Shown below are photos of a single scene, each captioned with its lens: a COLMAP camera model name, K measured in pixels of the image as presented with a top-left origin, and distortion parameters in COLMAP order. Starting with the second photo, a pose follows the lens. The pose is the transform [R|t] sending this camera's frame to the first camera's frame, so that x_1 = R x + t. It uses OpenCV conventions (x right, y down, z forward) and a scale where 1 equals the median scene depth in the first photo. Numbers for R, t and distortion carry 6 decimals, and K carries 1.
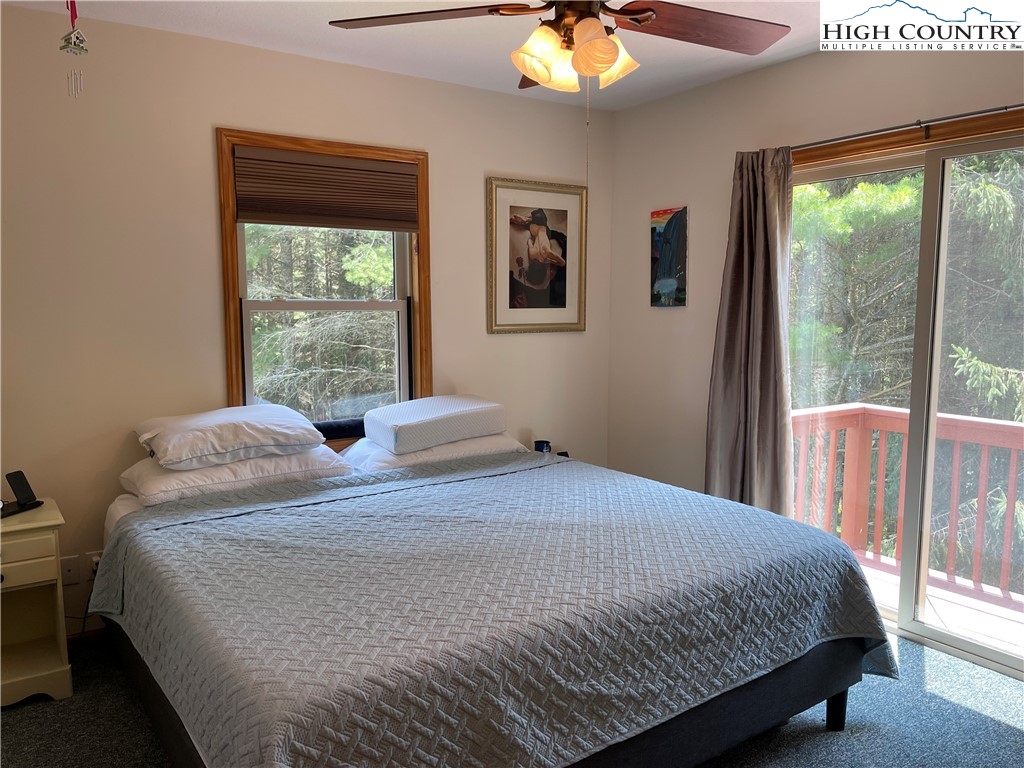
lens RADIAL K [[772.1, 0, 514.8], [0, 772.1, 391.3], [0, 0, 1]] dist [0.049479, -0.040284]
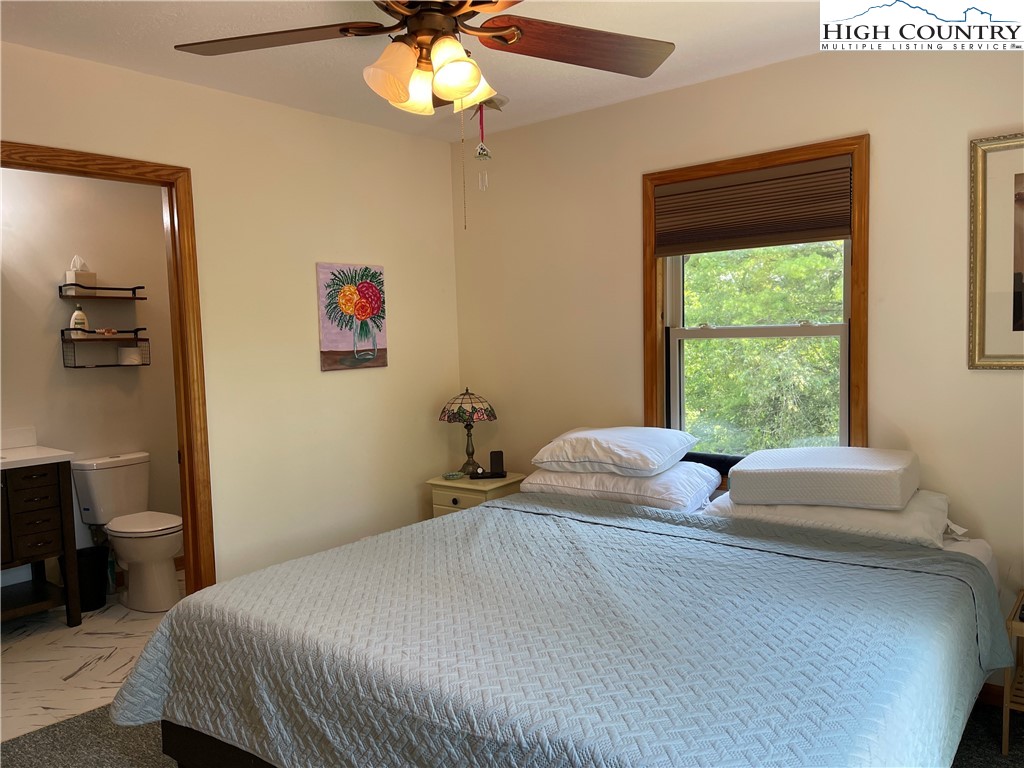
lens RADIAL K [[772.1, 0, 514.5], [0, 772.1, 380.7], [0, 0, 1]] dist [0.049479, -0.040284]
pose [[0.290581, 0.055919, -0.955215, 0.650932], [-0.084359, 0.995901, 0.032638, -0.067708], [0.953124, 0.071097, 0.294107, 0.532548]]
